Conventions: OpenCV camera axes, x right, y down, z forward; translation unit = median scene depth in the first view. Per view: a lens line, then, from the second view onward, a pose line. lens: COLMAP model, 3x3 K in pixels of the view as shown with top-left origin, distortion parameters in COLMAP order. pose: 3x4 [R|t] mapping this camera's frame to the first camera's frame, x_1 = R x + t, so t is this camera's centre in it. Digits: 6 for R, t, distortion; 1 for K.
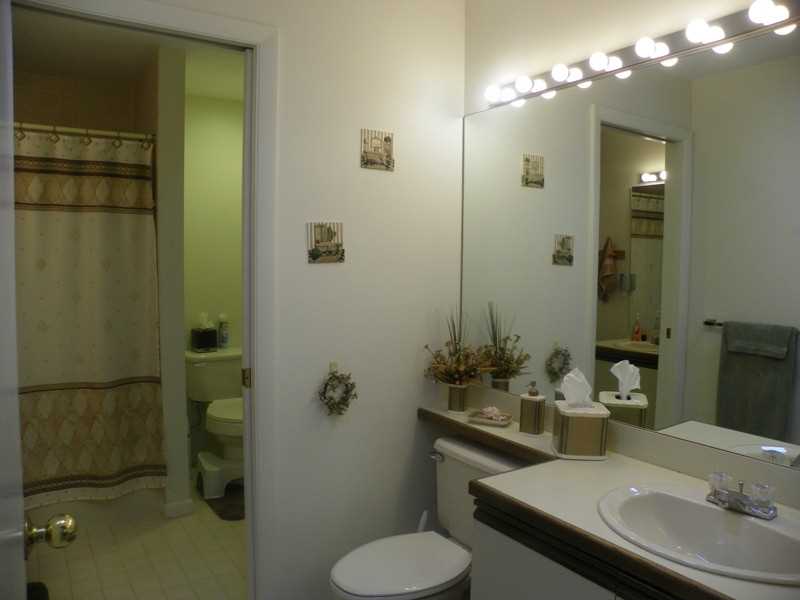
lens RADIAL K [[602.7, 0, 401.8], [0, 602.7, 298.7], [0, 0, 1]] dist [-0.146445, 0.080556]
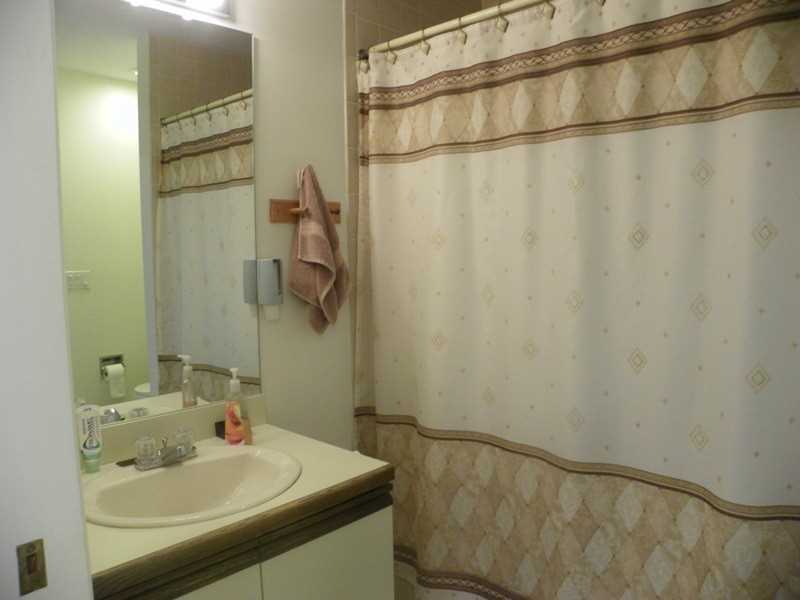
lens RADIAL K [[602.7, 0, 400.8], [0, 602.7, 299.8], [0, 0, 1]] dist [-0.146445, 0.080556]
pose [[0.242105, 0.065851, -0.968013, -0.213614], [-0.045379, 0.997371, 0.056499, -0.029838], [0.969188, 0.030248, 0.244456, 0.842559]]
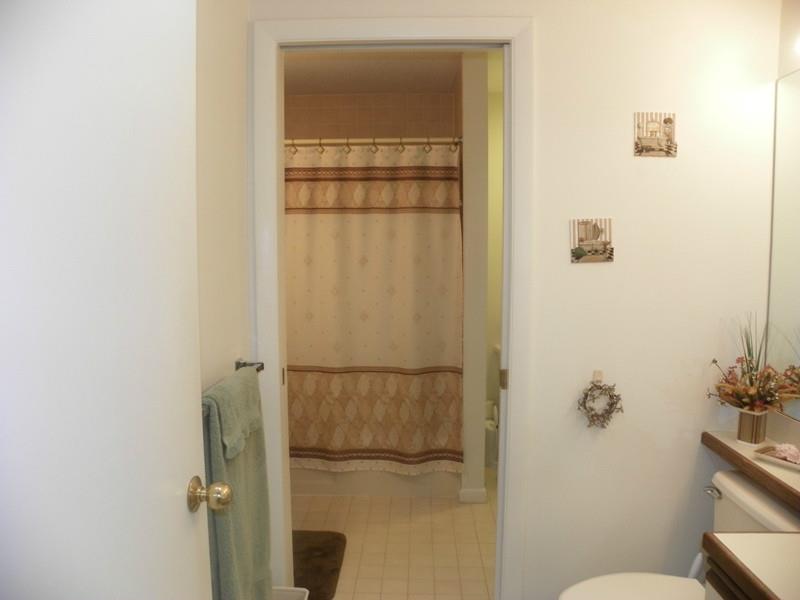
lens RADIAL K [[602.7, 0, 398.2], [0, 602.7, 300.1], [0, 0, 1]] dist [-0.146445, 0.080556]
pose [[0.821415, 0.034965, -0.569258, 0.139181], [-0.026915, 0.999383, 0.022546, -0.013307], [0.569696, -0.003198, 0.821850, 0.074864]]
